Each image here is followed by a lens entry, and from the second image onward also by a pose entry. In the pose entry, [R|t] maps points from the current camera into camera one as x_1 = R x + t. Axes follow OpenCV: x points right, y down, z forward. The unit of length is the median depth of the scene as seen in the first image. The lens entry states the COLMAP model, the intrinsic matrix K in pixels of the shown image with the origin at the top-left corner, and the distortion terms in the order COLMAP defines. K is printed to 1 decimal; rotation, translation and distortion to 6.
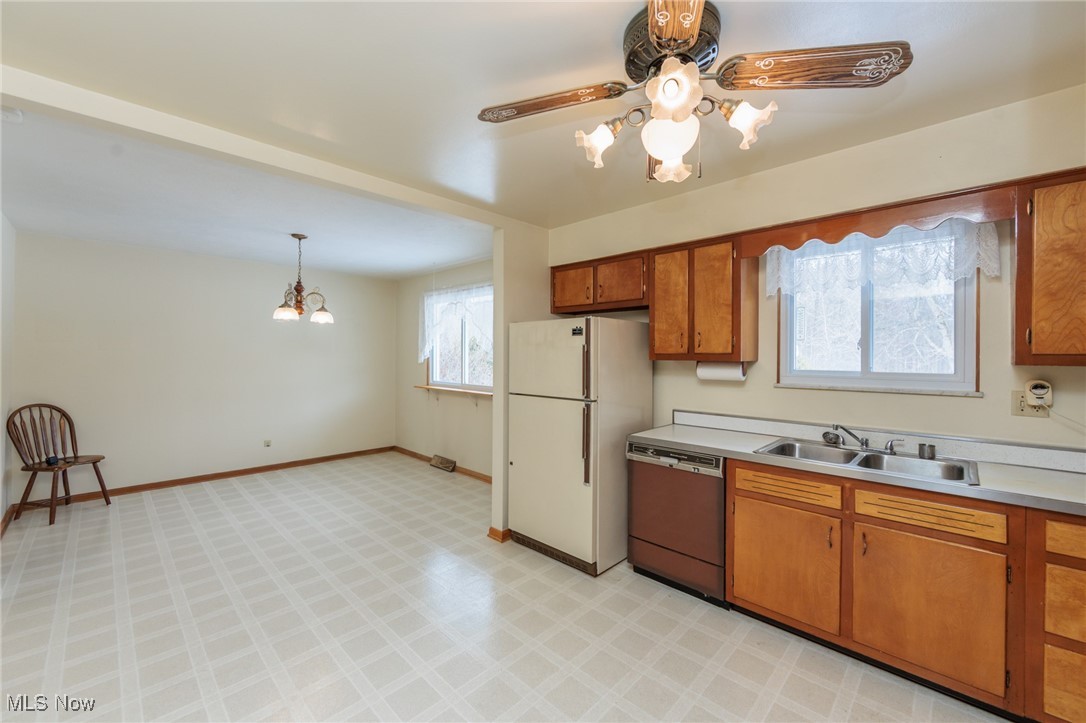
lens RADIAL K [[422.4, 0, 543.0], [0, 422.4, 356.8], [0, 0, 1]] dist [-0.001651, 0.000276]
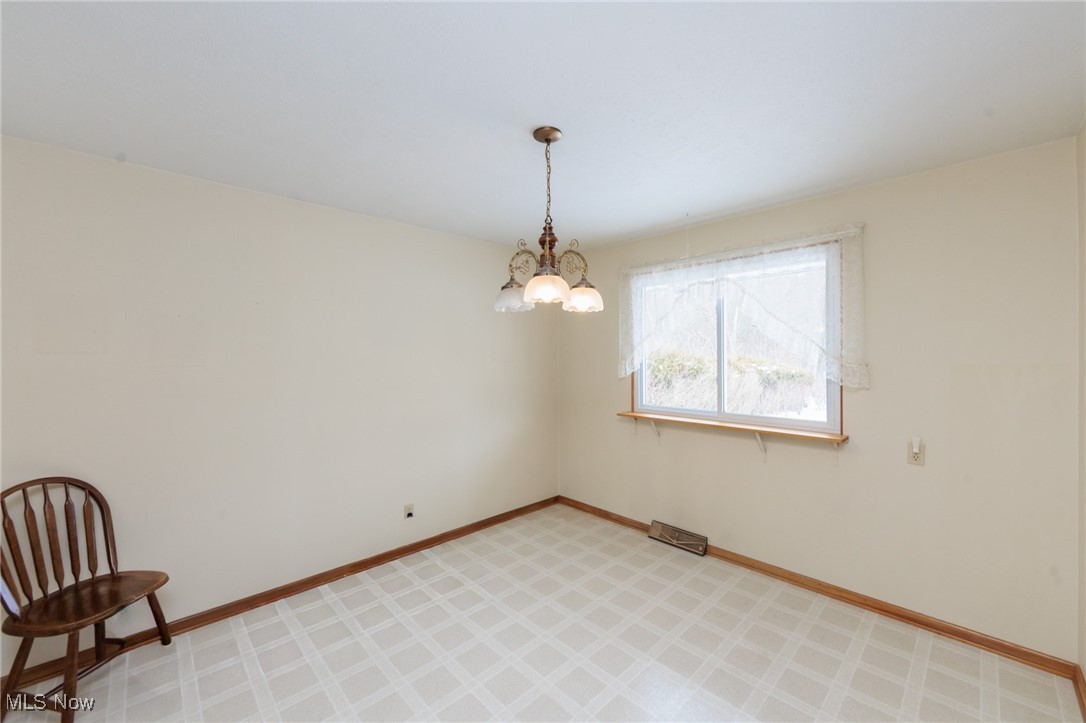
lens RADIAL K [[422.4, 0, 551.7], [0, 422.4, 354.8], [0, 0, 1]] dist [-0.001651, 0.000276]
pose [[0.999397, -0.011303, -0.032841, -0.557014], [0.011040, 0.999906, -0.008191, -0.024029], [0.032931, 0.007824, 0.999427, 0.504171]]
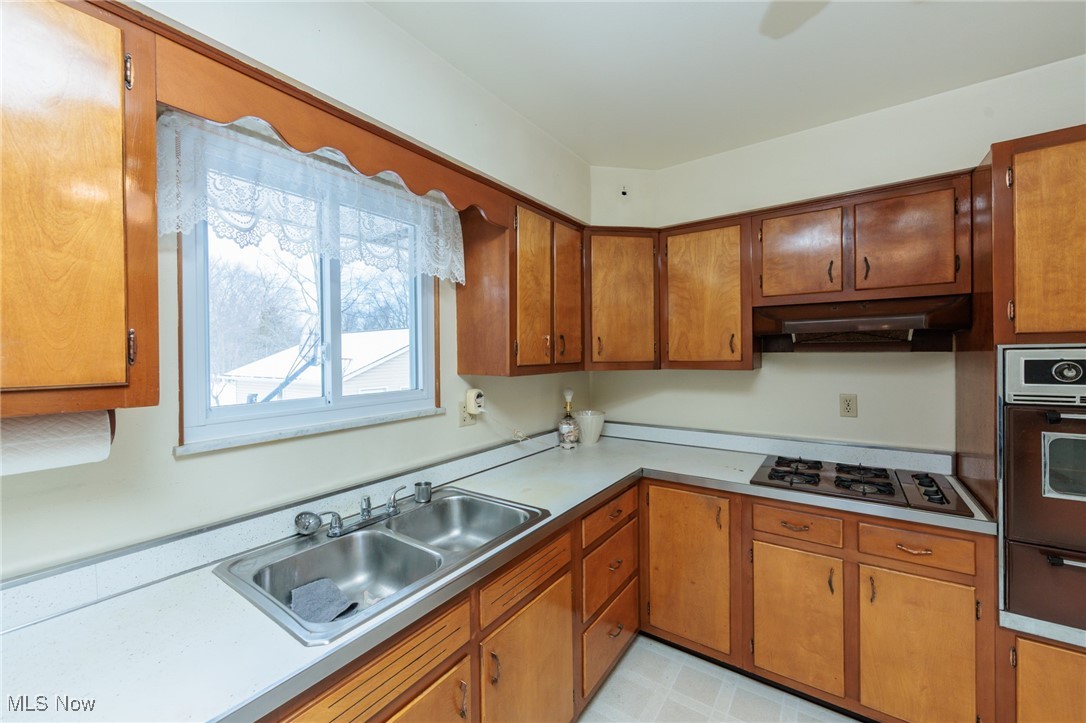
lens RADIAL K [[422.4, 0, 540.3], [0, 422.4, 355.8], [0, 0, 1]] dist [-0.001651, 0.000276]
pose [[-0.145597, -0.008723, 0.989305, 0.059498], [0.018716, 0.999758, 0.011570, -0.018458], [-0.989167, 0.020200, -0.145399, 0.502401]]
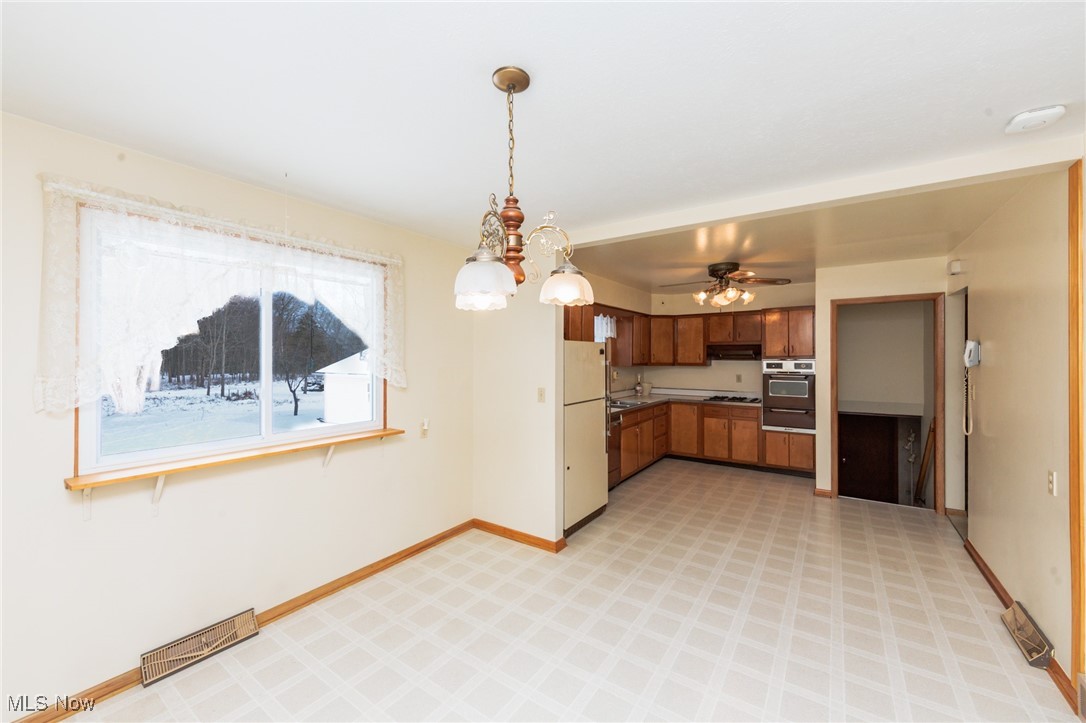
lens RADIAL K [[422.4, 0, 541.5], [0, 422.4, 357.1], [0, 0, 1]] dist [-0.001651, 0.000276]
pose [[-0.149549, -0.003299, 0.988749, -0.959857], [0.006928, 0.999966, 0.004385, -0.034593], [-0.988730, 0.007506, -0.149521, 1.026191]]
